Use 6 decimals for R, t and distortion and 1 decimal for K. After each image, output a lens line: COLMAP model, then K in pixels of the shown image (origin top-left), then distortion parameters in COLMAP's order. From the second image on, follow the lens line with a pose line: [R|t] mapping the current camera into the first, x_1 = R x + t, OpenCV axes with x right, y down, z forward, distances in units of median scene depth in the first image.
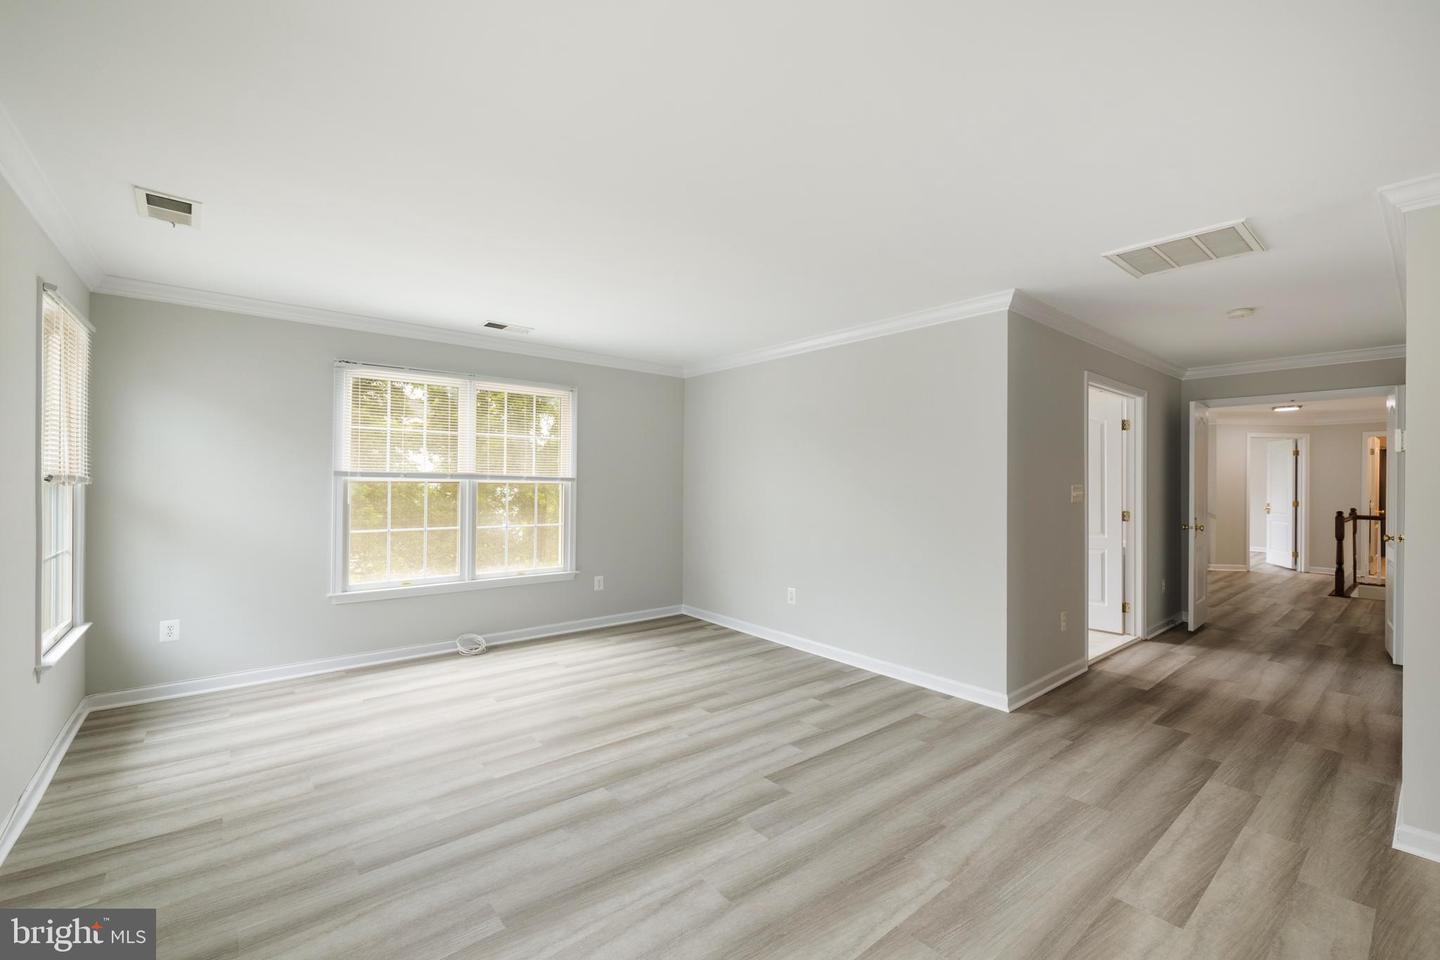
lens RADIAL K [[604.6, 0, 723.9], [0, 604.6, 477.6], [0, 0, 1]] dist [0.000155, 0.000396]
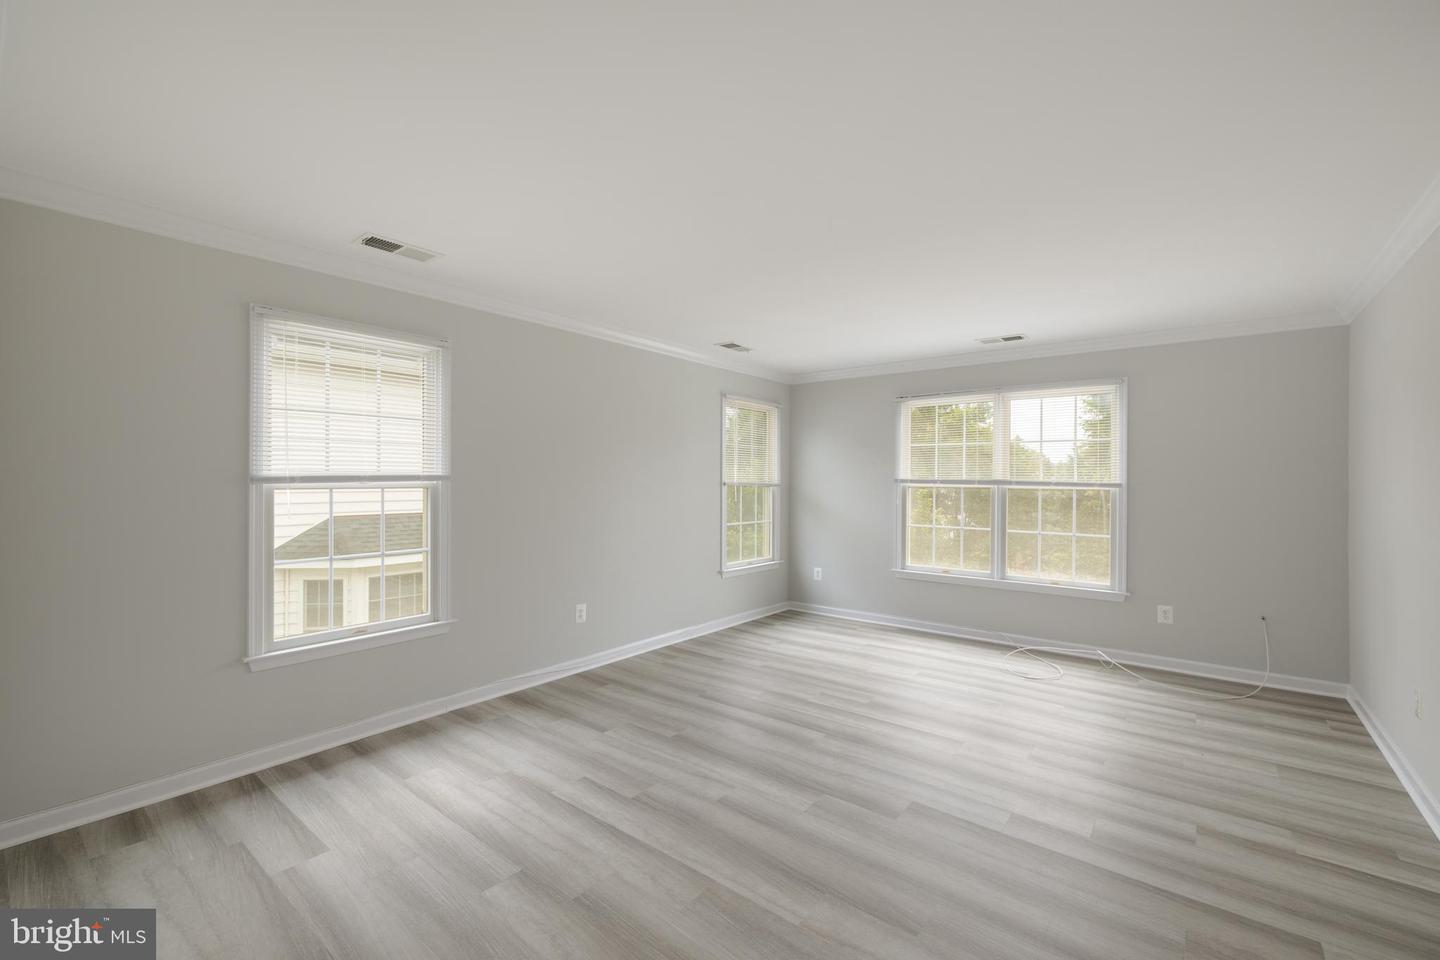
lens RADIAL K [[604.6, 0, 723.9], [0, 604.6, 477.6], [0, 0, 1]] dist [0.000155, 0.000396]
pose [[0.205482, -0.013734, -0.978565, 0.728919], [-0.000802, 0.999899, -0.014202, 0.006953], [0.978661, 0.003703, 0.205450, 0.409882]]
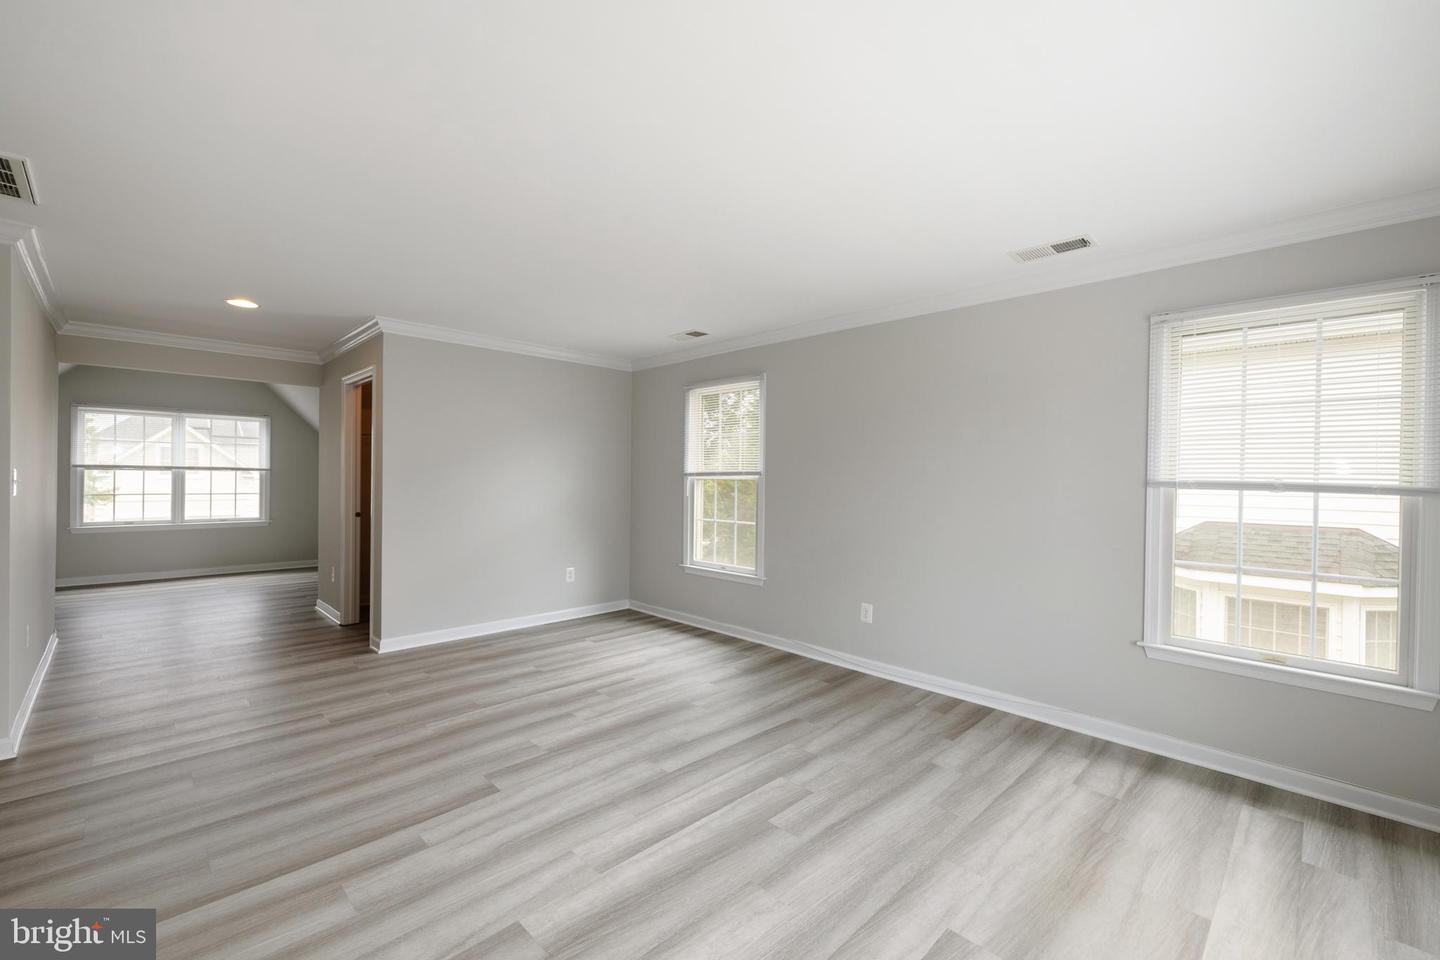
lens RADIAL K [[604.6, 0, 723.9], [0, 604.6, 477.6], [0, 0, 1]] dist [0.000155, 0.000396]
pose [[-0.995960, -0.020259, -0.087482, -0.146225], [-0.020497, 0.999788, 0.001821, 0.002263], [0.087427, 0.003607, -0.996164, 1.540268]]
